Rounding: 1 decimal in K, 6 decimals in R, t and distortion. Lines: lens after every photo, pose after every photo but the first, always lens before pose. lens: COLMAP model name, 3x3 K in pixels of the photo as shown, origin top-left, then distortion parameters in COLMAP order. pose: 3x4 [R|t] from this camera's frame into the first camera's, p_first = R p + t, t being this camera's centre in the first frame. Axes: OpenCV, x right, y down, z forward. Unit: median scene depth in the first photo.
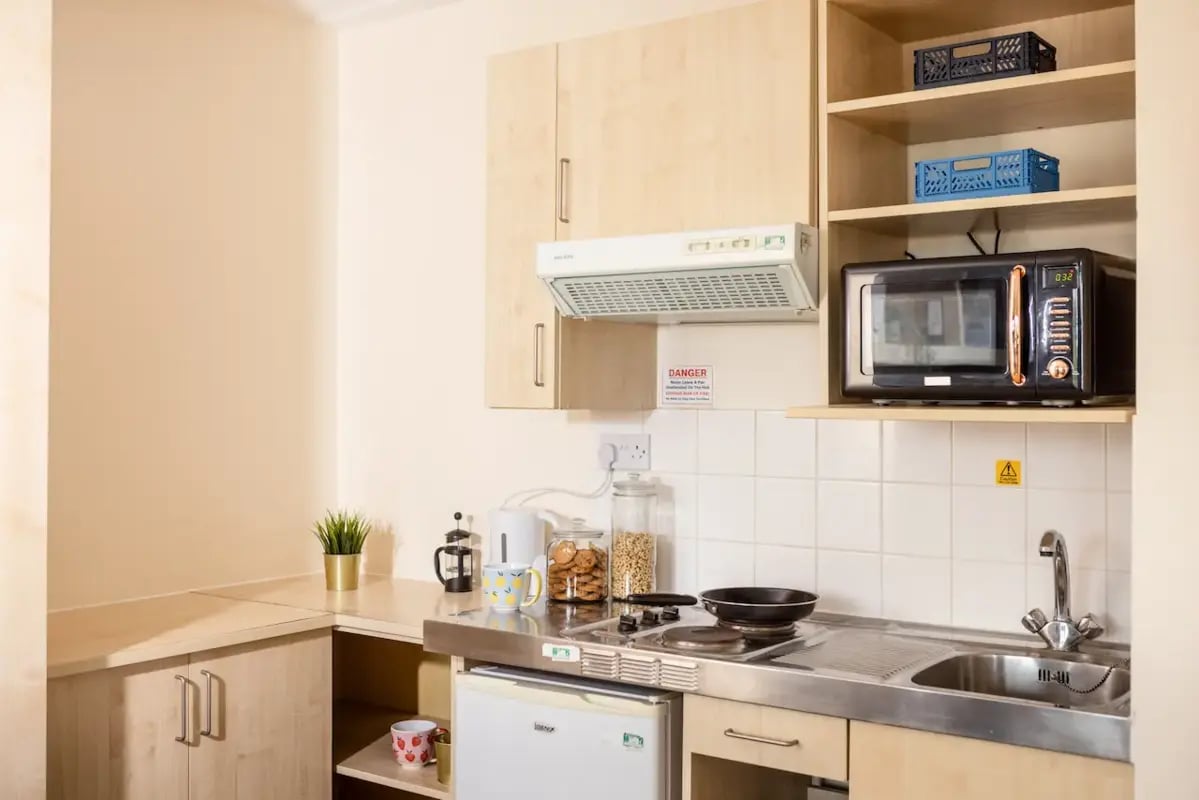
lens RADIAL K [[1160.6, 0, 599.5], [0, 1160.6, 400.0], [0, 0, 1]] dist [-0.012653, -0.006017]
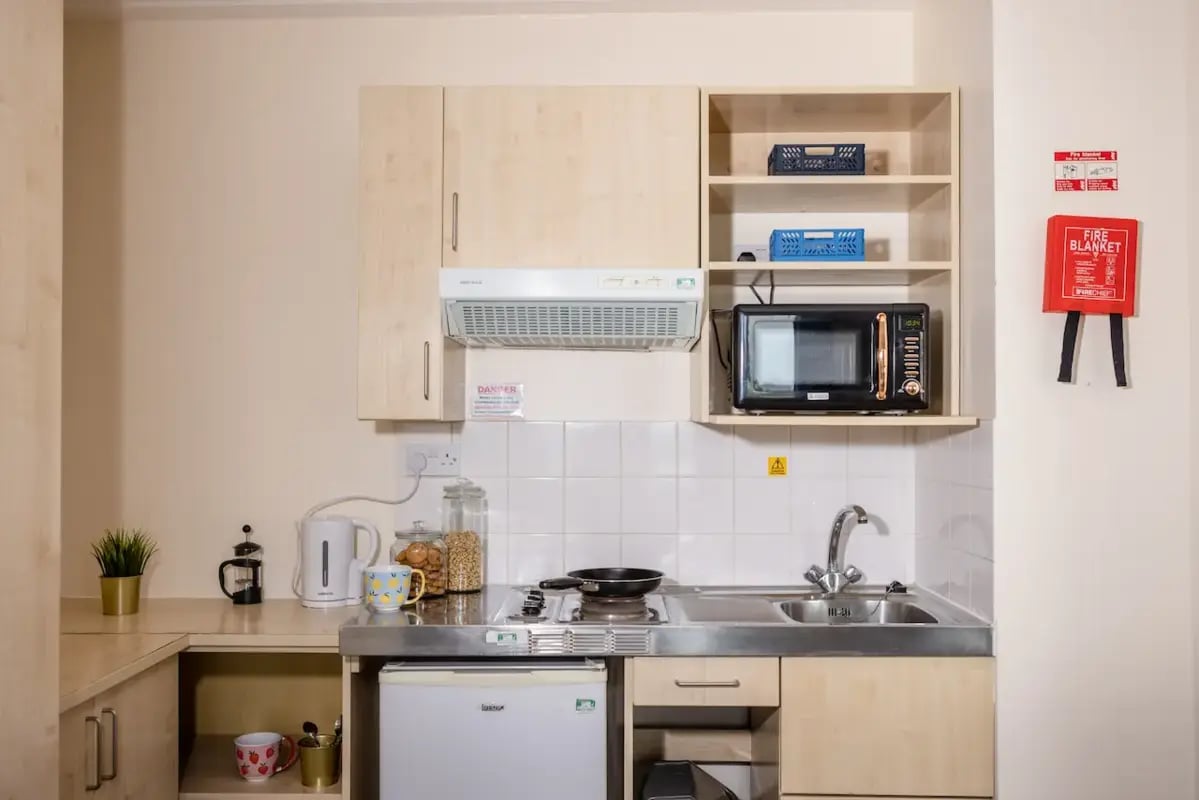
lens RADIAL K [[1011.3, 0, 599.5], [0, 1011.3, 416.9], [0, 0, 1]] dist [0.008049, -0.011783]
pose [[0.845476, -0.001196, 0.534011, -0.463839], [0.003288, 0.999990, -0.002965, 0.008795], [-0.534003, 0.004263, 0.845472, 0.126144]]
